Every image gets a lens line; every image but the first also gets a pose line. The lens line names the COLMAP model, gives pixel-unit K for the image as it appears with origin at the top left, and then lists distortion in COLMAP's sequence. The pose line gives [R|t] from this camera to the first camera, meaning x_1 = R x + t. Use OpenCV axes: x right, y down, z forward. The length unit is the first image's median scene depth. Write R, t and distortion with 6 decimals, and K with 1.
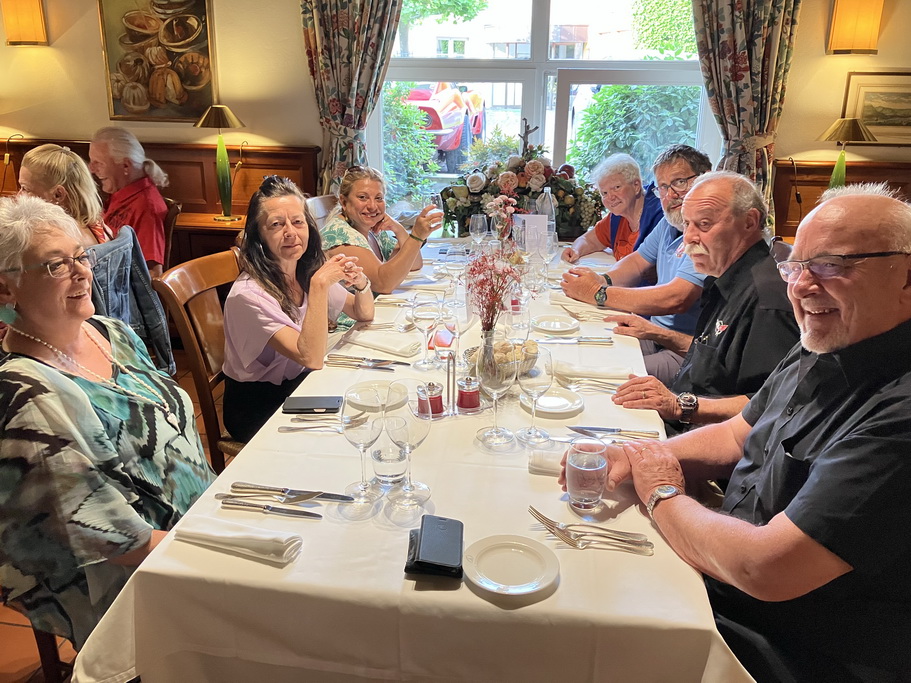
lens RADIAL K [[739.7, 0, 455.5], [0, 739.7, 341.5], [0, 0, 1]] dist [0.010689, 0.008279]
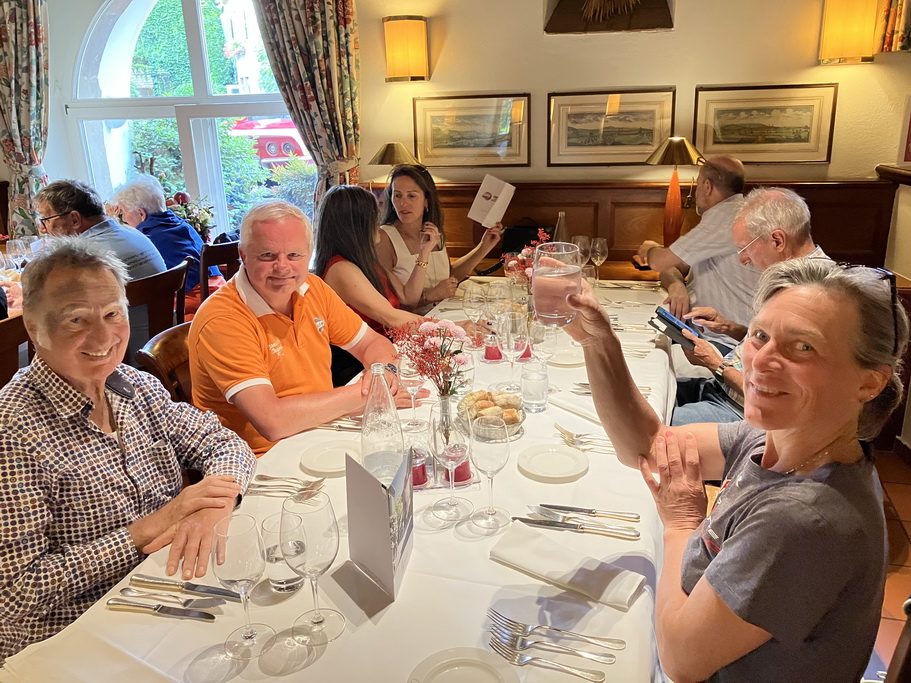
lens RADIAL K [[739.7, 0, 455.5], [0, 739.7, 341.5], [0, 0, 1]] dist [0.010689, 0.008279]
pose [[0.986833, 0.006146, -0.161628, 0.746993], [-0.012417, 0.999207, -0.037819, 0.017077], [0.161268, 0.039328, 0.986127, 0.000207]]
